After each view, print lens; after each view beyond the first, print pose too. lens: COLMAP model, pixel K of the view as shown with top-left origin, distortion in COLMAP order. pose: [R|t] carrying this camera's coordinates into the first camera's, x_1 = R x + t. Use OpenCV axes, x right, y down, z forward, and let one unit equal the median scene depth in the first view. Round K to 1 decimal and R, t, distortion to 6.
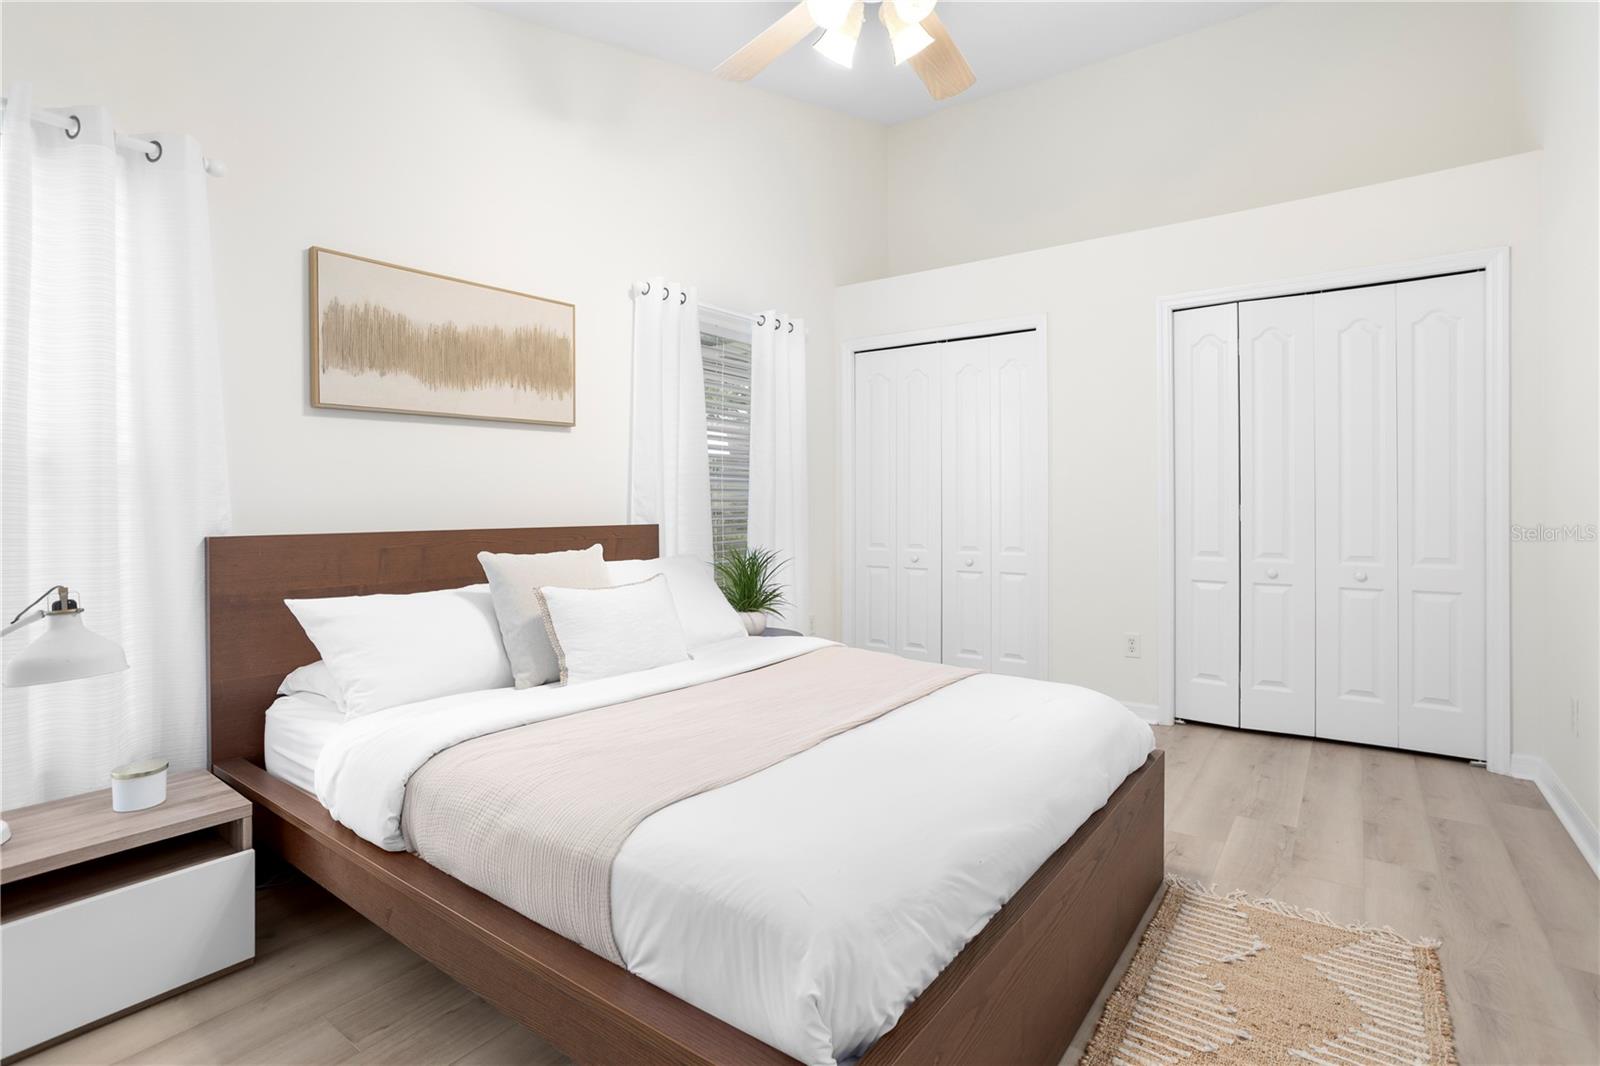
lens RADIAL K [[787.0, 0, 800.3], [0, 787.0, 521.1], [0, 0, 1]] dist [-0.045759, 0.025078]
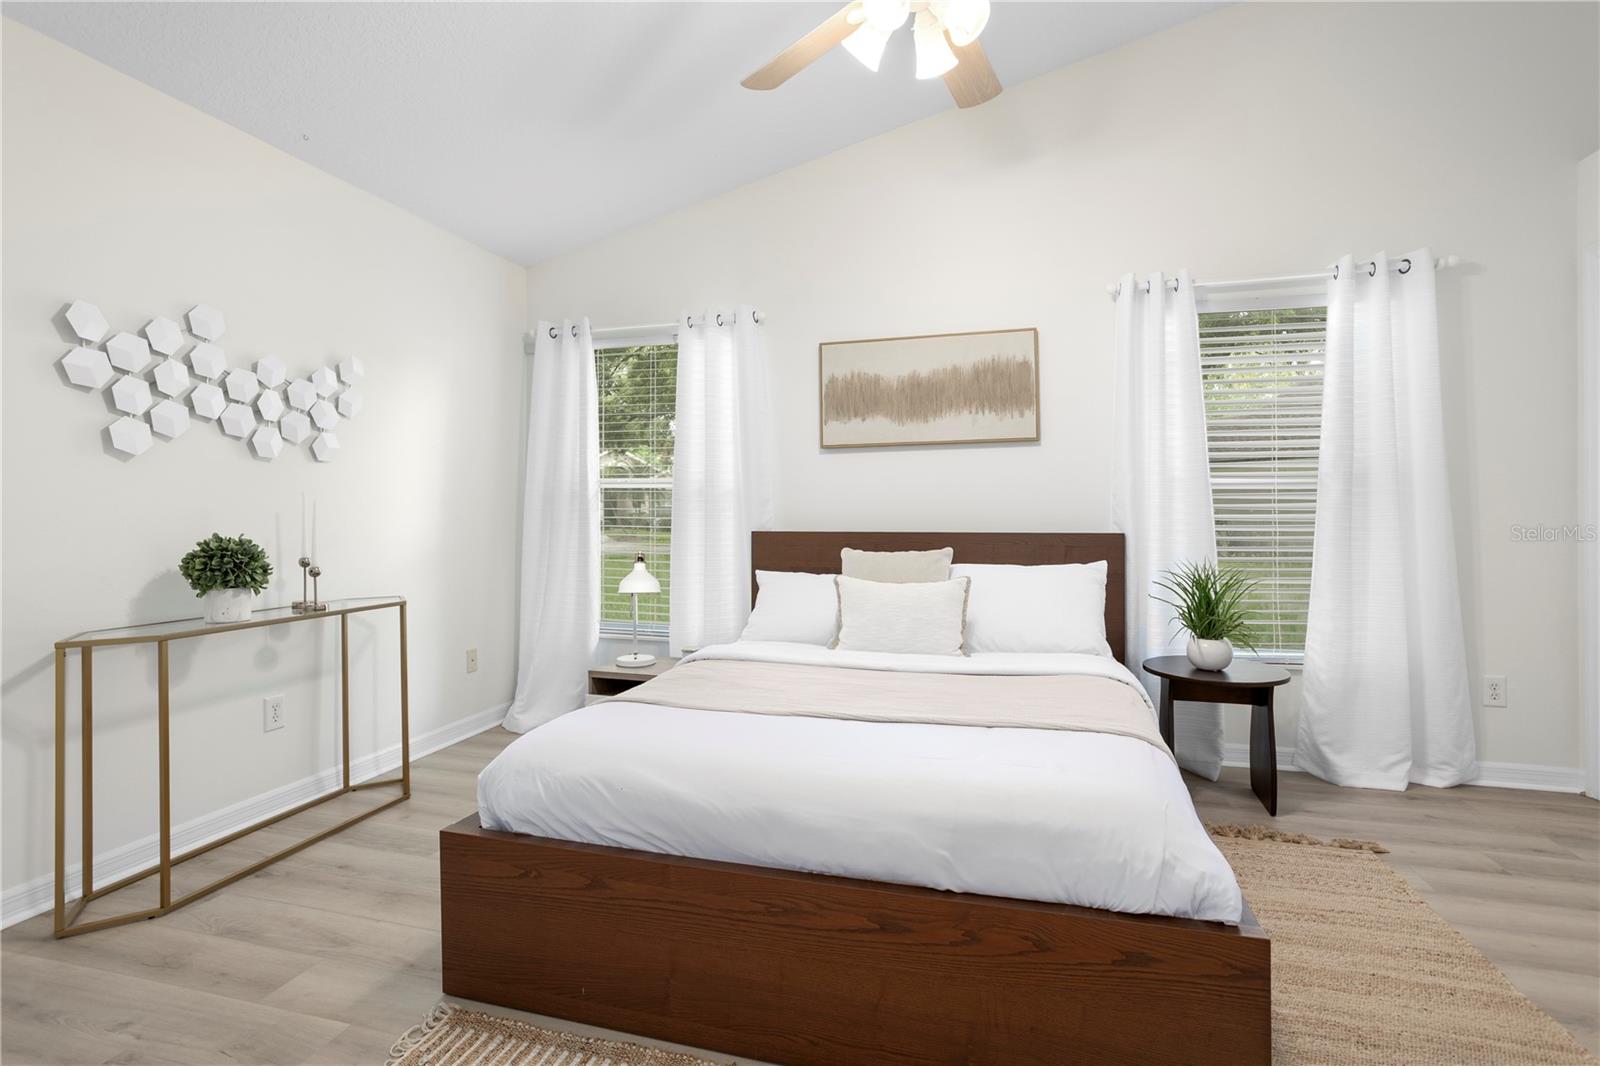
lens RADIAL K [[787.0, 0, 800.3], [0, 787.0, 521.1], [0, 0, 1]] dist [-0.045759, 0.025078]
pose [[0.370149, 0.010786, -0.928910, 0.696140], [-0.017885, 0.999830, 0.004482, -0.009818], [0.928800, 0.014954, 0.370279, 0.349742]]
